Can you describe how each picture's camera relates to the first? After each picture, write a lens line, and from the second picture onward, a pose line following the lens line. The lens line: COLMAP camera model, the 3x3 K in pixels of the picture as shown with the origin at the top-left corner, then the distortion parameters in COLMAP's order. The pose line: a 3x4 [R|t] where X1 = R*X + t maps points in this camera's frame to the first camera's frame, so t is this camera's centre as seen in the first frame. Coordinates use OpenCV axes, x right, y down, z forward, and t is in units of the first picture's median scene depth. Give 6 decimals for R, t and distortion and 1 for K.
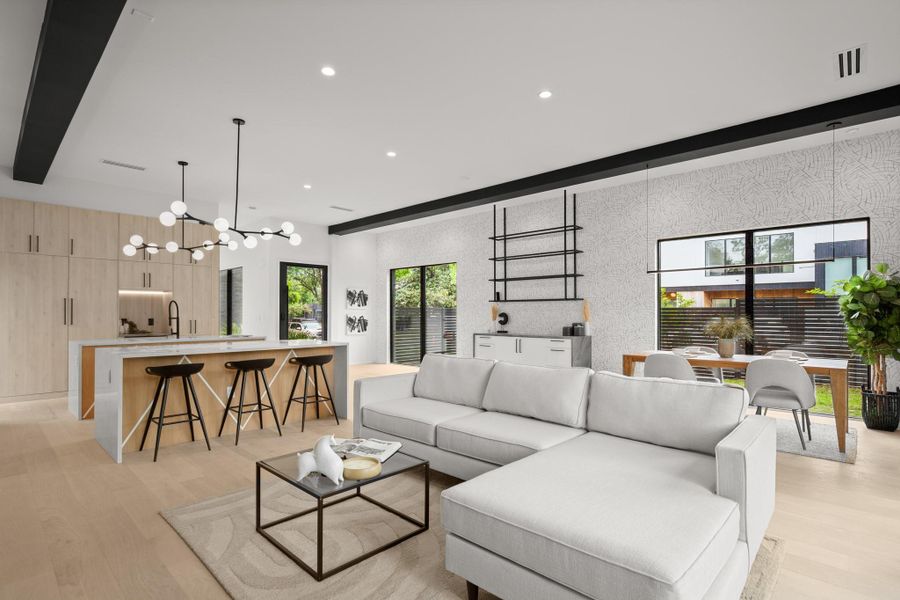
lens RADIAL K [[441.5, 0, 449.5], [0, 441.5, 309.7], [0, 0, 1]] dist [-0.001900, 0.000564]
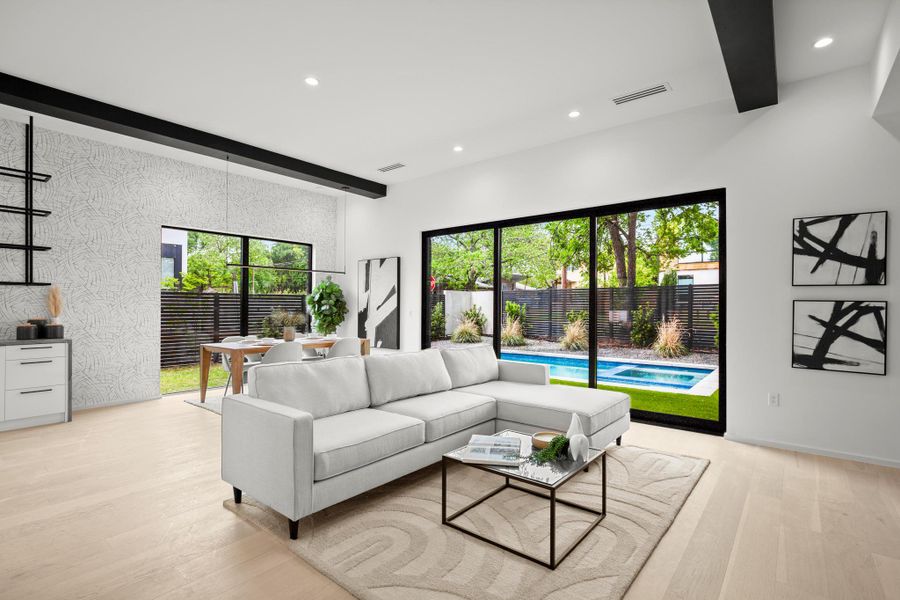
lens RADIAL K [[428.7, 0, 453.7], [0, 428.7, 302.4], [0, 0, 1]] dist [-0.003893, 0.000410]
pose [[-0.074444, 0.007013, 0.997201, -0.388287], [-0.013283, 0.999880, -0.008023, 0.000912], [-0.997137, -0.013844, -0.074342, 0.395091]]
